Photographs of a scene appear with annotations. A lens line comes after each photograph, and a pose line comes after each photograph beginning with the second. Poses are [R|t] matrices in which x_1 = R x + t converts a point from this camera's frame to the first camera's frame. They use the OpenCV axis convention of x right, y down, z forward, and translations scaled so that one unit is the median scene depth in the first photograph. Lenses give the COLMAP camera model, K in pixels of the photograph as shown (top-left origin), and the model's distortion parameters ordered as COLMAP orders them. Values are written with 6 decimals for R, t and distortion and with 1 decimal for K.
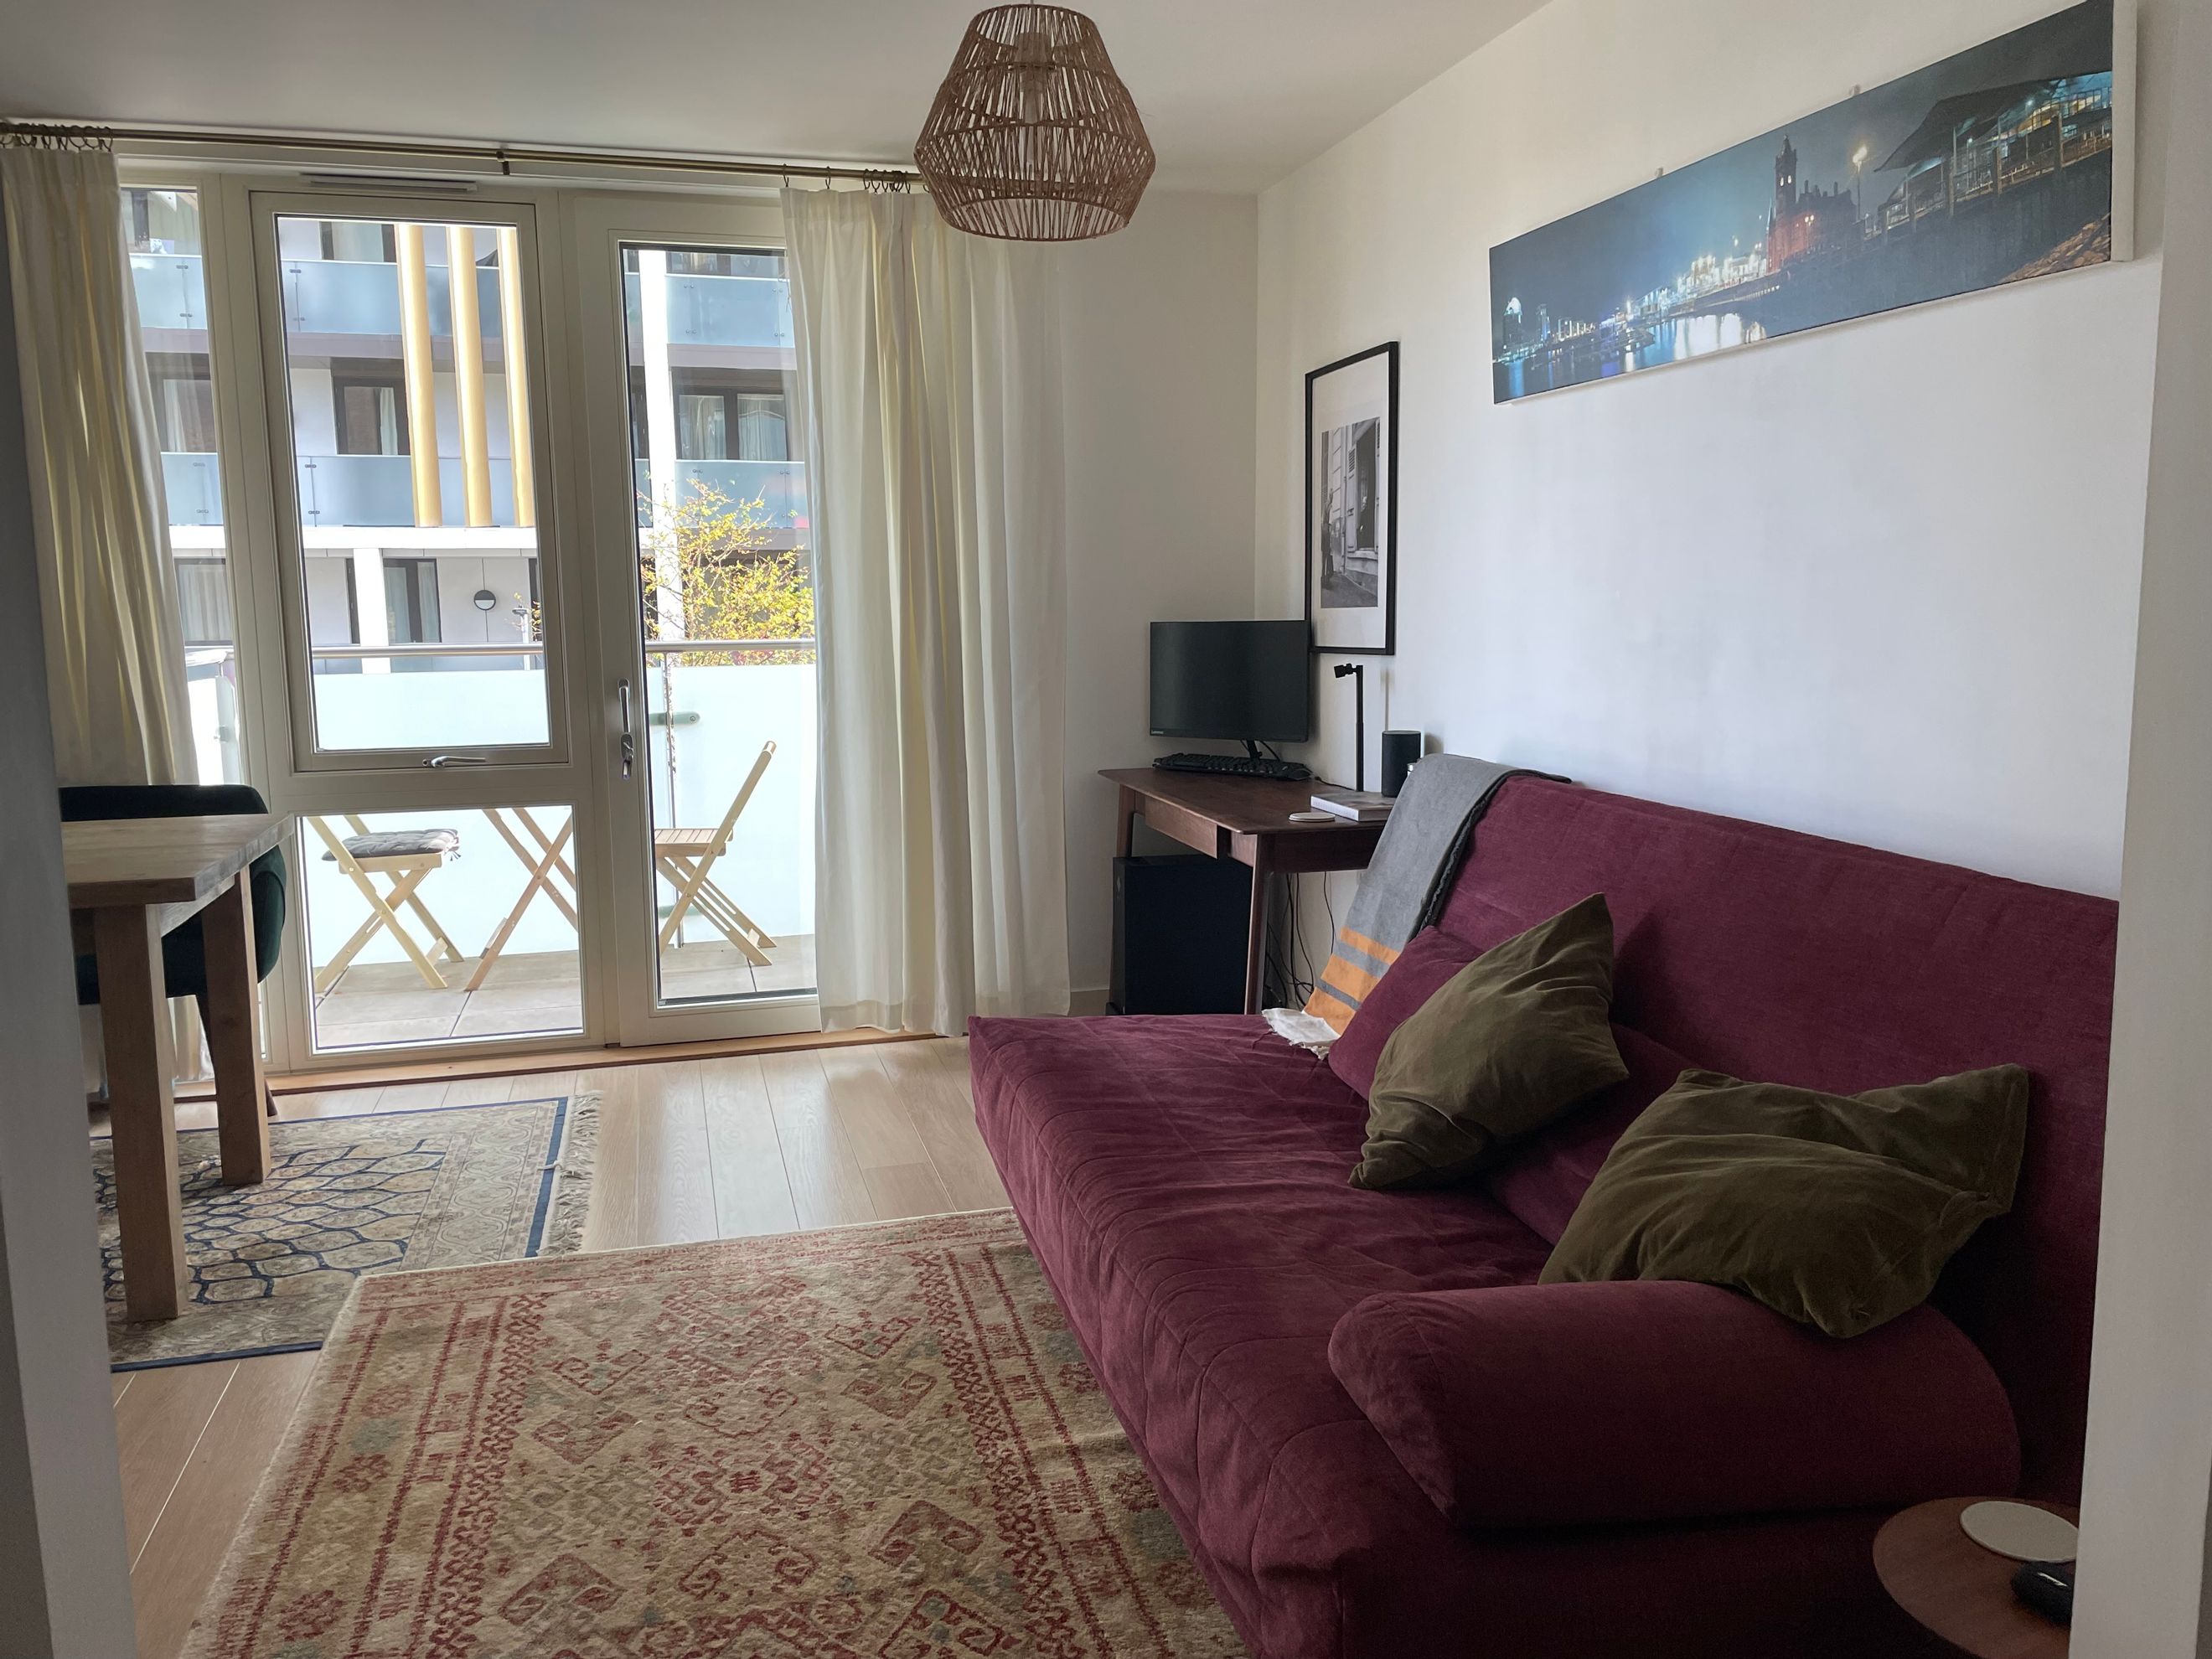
lens RADIAL K [[1670.5, 0, 1103.7], [0, 1670.5, 814.7], [0, 0, 1]] dist [0.080789, -0.104827]
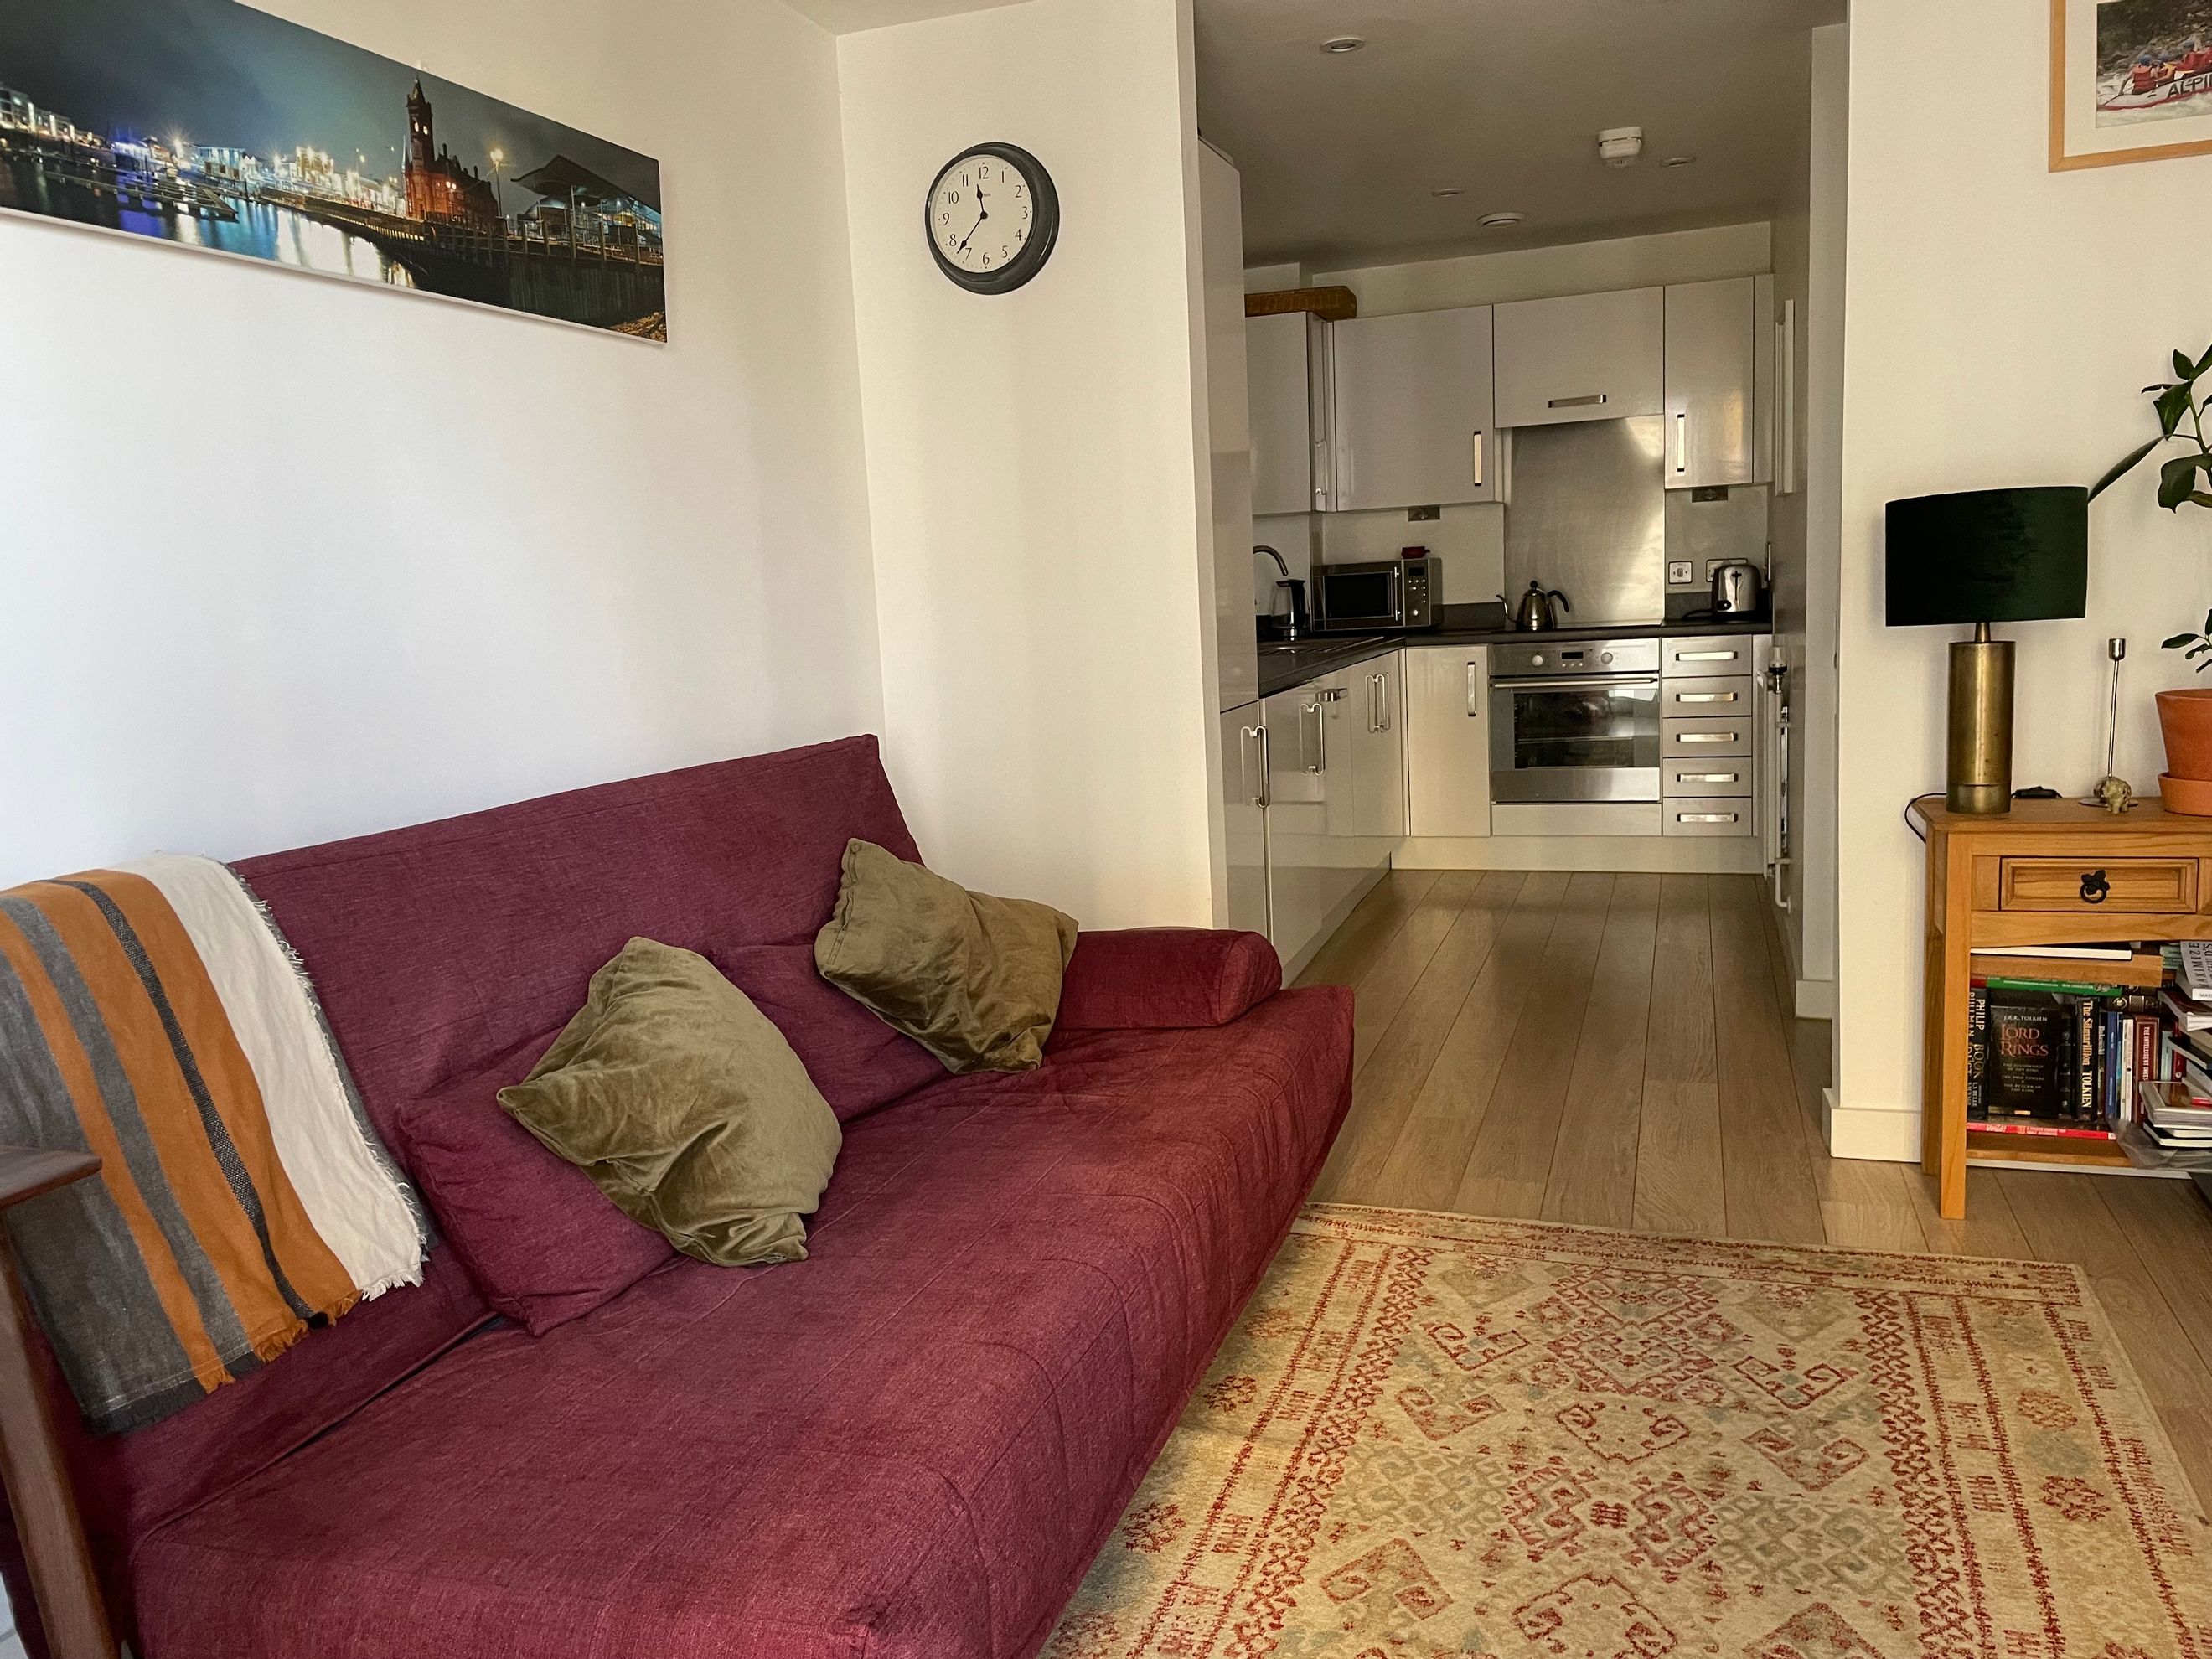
lens RADIAL K [[1670.5, 0, 1108.7], [0, 1670.5, 816.8], [0, 0, 1]] dist [0.080789, -0.104827]
pose [[-0.828298, -0.025209, 0.559720, -0.384361], [0.131976, 0.962099, 0.238636, -0.153087], [-0.544522, 0.271532, -0.793578, 1.396791]]
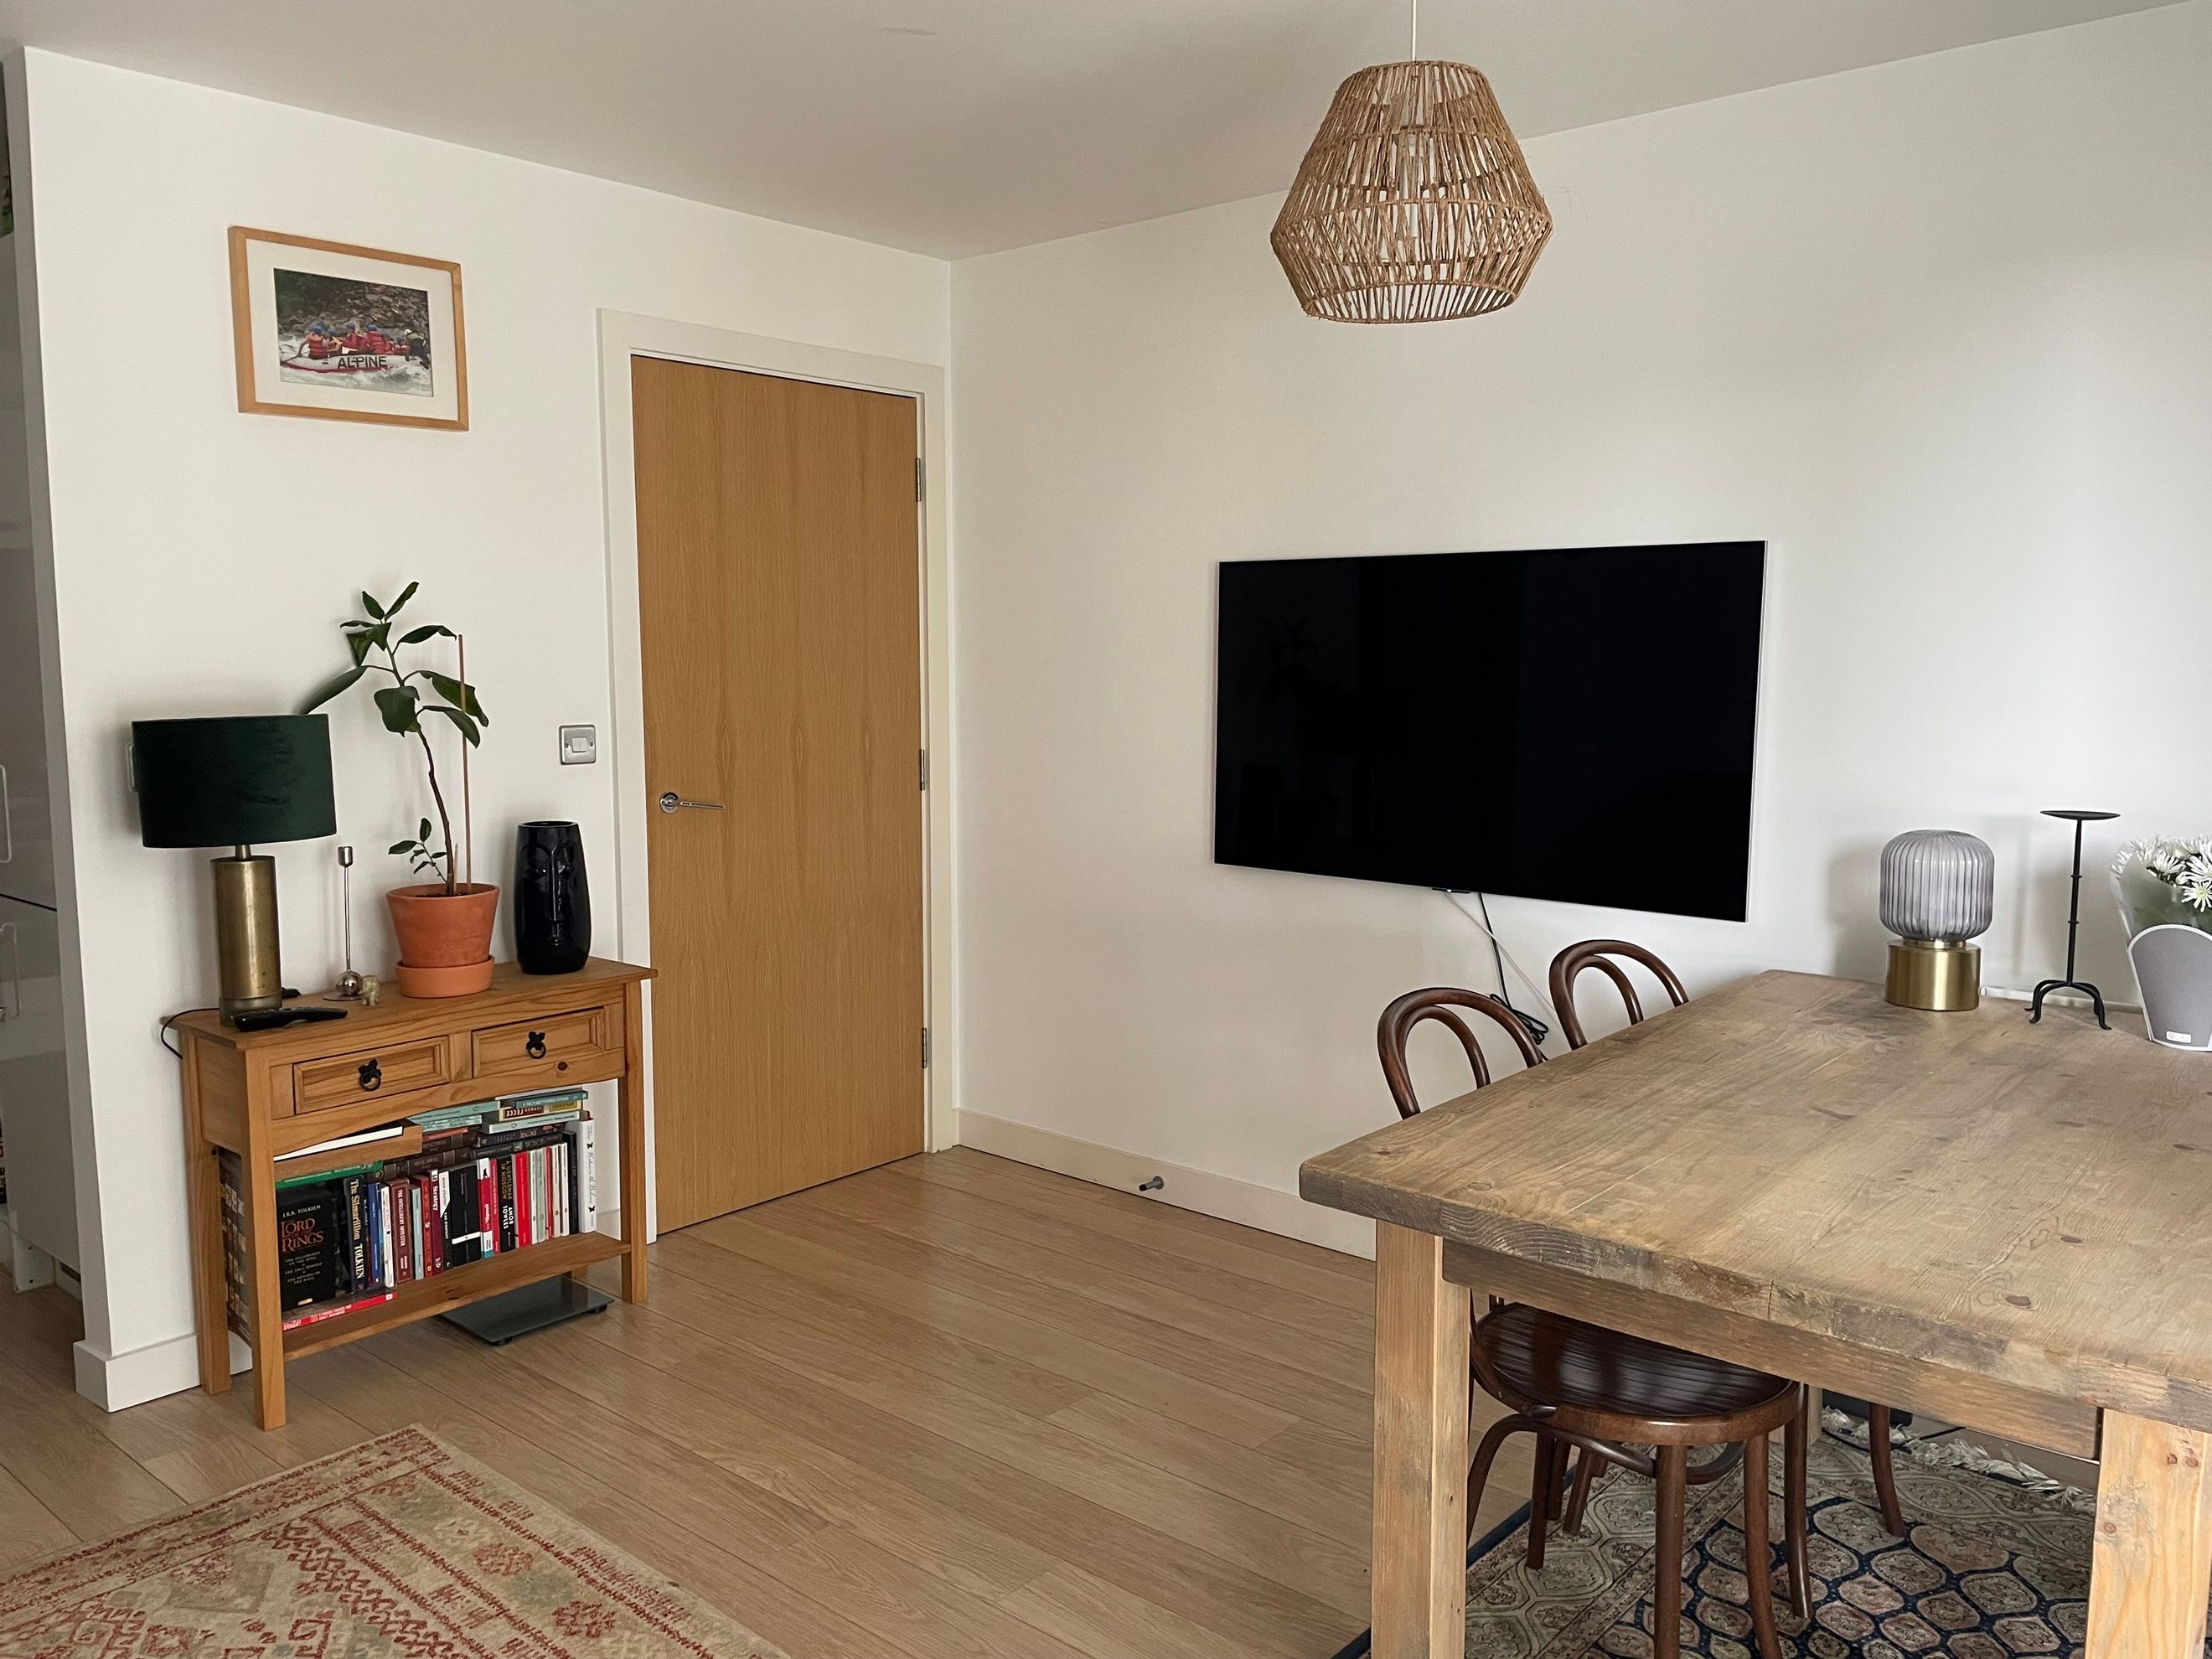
lens RADIAL K [[1670.5, 0, 1111.3], [0, 1670.5, 822.0], [0, 0, 1]] dist [0.080789, -0.104827]
pose [[-0.824273, 0.068441, -0.562040, -0.117230], [-0.067145, 0.973846, 0.217061, -0.222296], [0.562197, 0.216656, -0.798120, 1.403661]]
